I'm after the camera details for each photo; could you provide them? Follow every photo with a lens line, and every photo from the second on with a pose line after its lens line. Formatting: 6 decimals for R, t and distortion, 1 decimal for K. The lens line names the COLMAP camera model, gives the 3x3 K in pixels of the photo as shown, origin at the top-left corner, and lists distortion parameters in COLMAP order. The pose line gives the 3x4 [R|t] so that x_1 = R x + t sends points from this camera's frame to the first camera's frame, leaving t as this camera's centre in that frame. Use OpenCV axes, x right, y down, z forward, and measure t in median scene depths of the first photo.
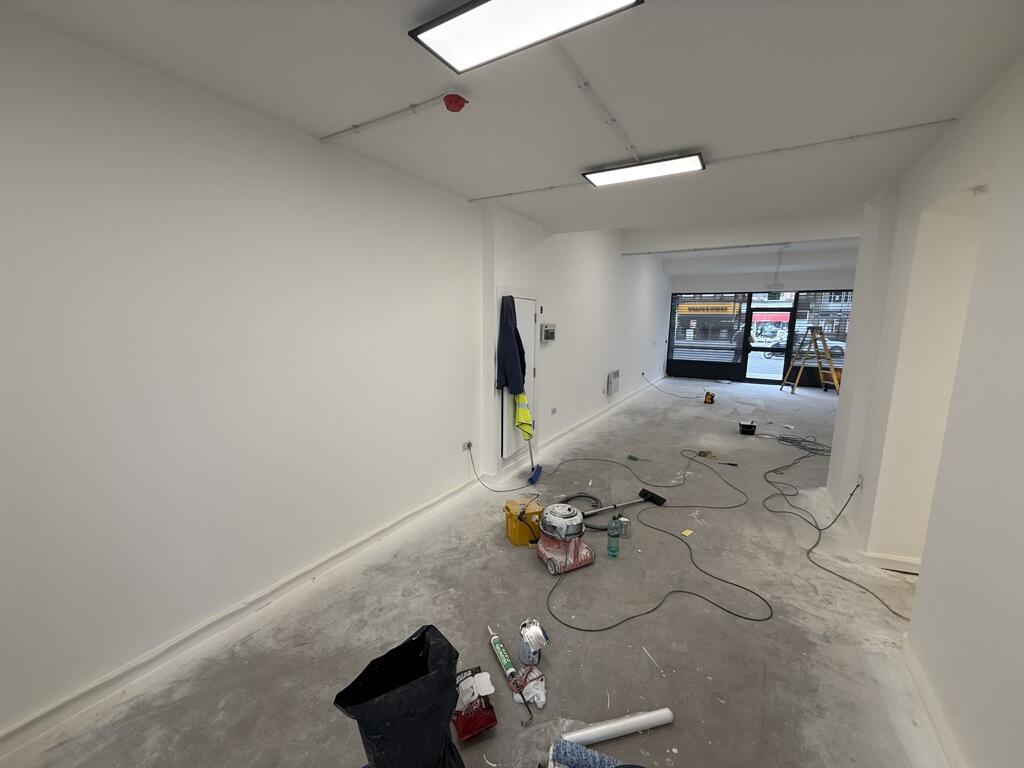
lens RADIAL K [[406.5, 0, 512.1], [0, 406.5, 386.8], [0, 0, 1]] dist [0.000173, 0.000079]
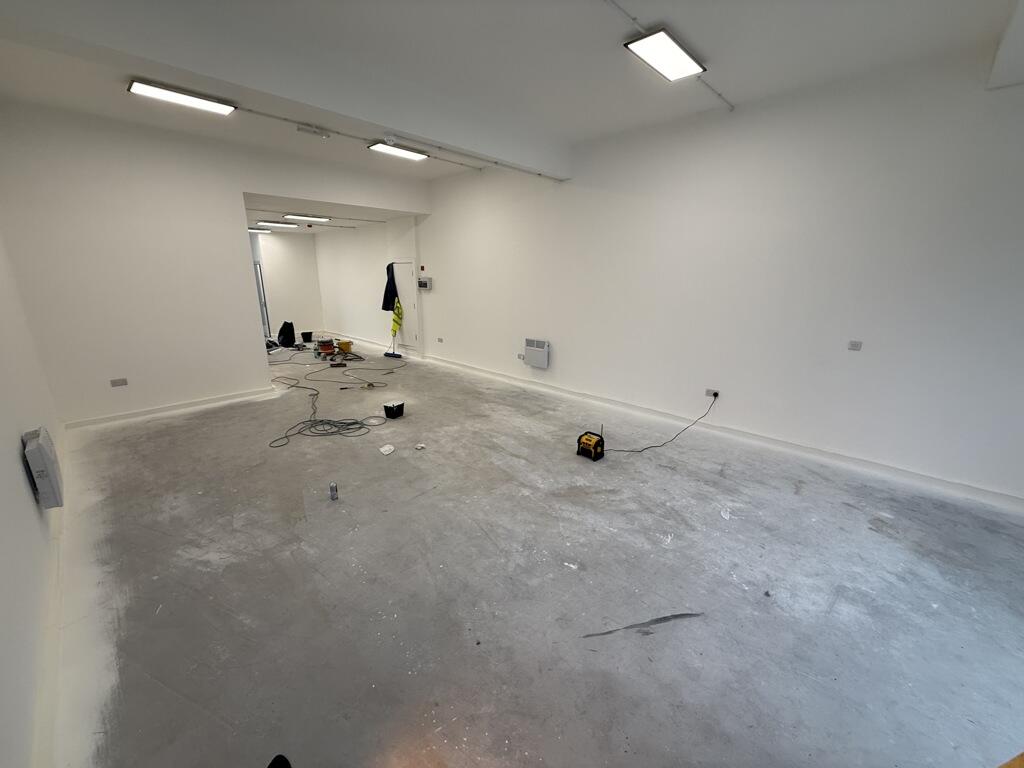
lens RADIAL K [[406.5, 0, 511.3], [0, 406.5, 381.3], [0, 0, 1]] dist [0.000173, 0.000079]
pose [[-0.210908, 0.250289, -0.944920, 1.442928], [-0.157996, 0.945225, 0.285634, -0.252048], [0.964653, 0.209536, -0.159811, 1.501484]]
